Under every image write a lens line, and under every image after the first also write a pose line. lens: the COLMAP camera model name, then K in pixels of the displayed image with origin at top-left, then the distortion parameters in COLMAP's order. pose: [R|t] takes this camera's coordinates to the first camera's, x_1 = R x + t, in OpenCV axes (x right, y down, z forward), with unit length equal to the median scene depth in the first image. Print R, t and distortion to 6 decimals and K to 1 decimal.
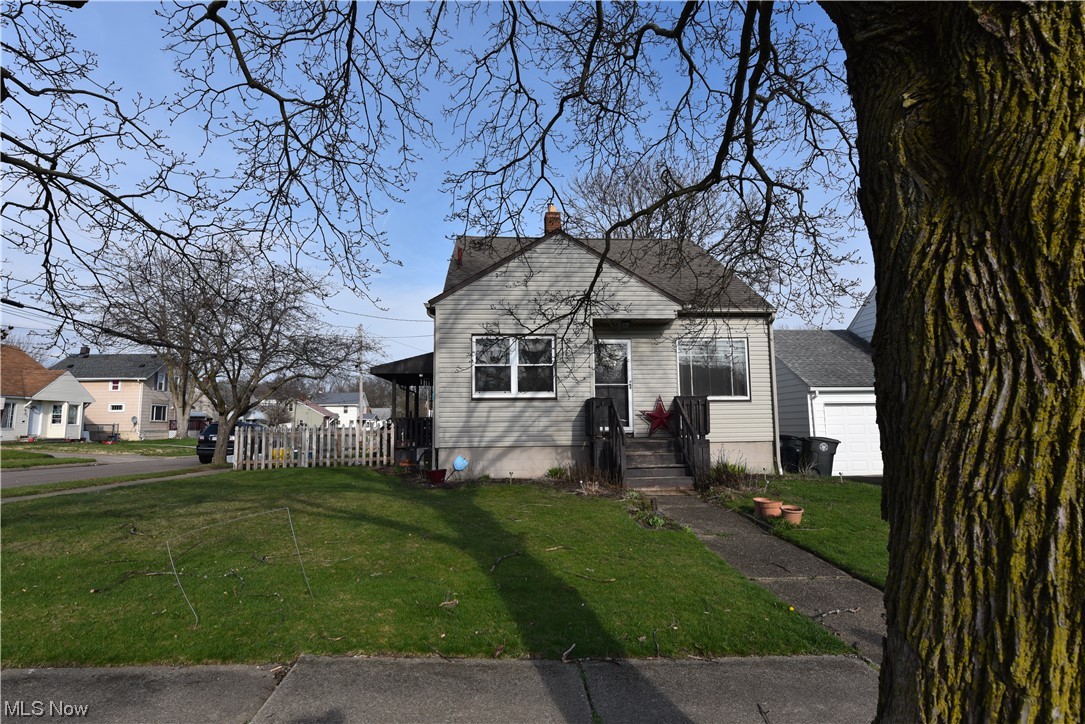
lens RADIAL K [[529.3, 0, 540.6], [0, 529.3, 364.4], [0, 0, 1]] dist [-0.008602, -0.001012]
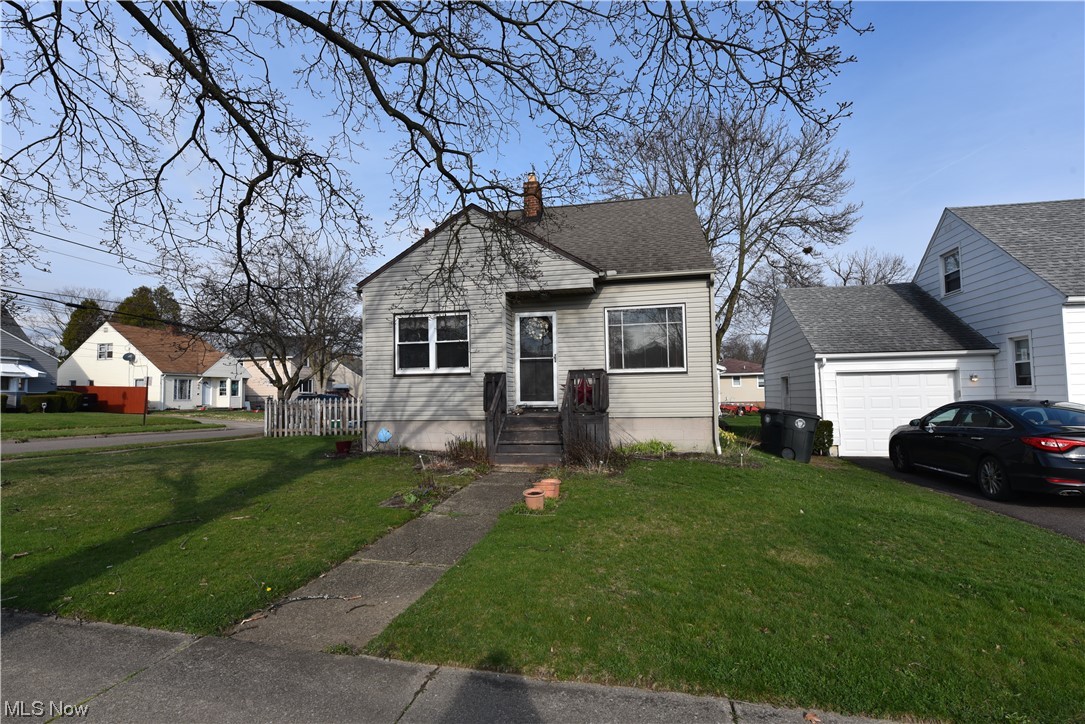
lens RADIAL K [[529.3, 0, 543.1], [0, 529.3, 362.6], [0, 0, 1]] dist [-0.008602, -0.001012]
pose [[0.962382, -0.019760, -0.270980, 0.427835], [0.034893, 0.998082, 0.051141, -0.003608], [0.269450, -0.058673, 0.961225, 0.061269]]
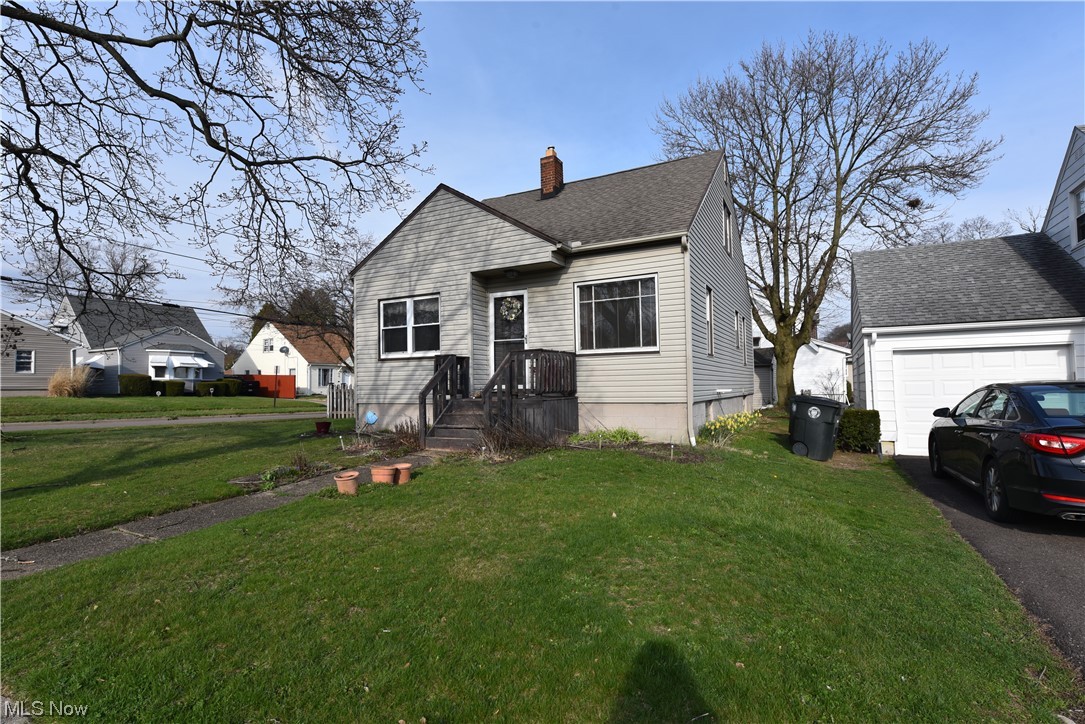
lens RADIAL K [[529.3, 0, 544.0], [0, 529.3, 362.9], [0, 0, 1]] dist [-0.008602, -0.001012]
pose [[0.850437, -0.023039, -0.525572, 0.704924], [0.063332, 0.996258, 0.058807, 0.028445], [0.522250, -0.083297, 0.848714, 0.243266]]
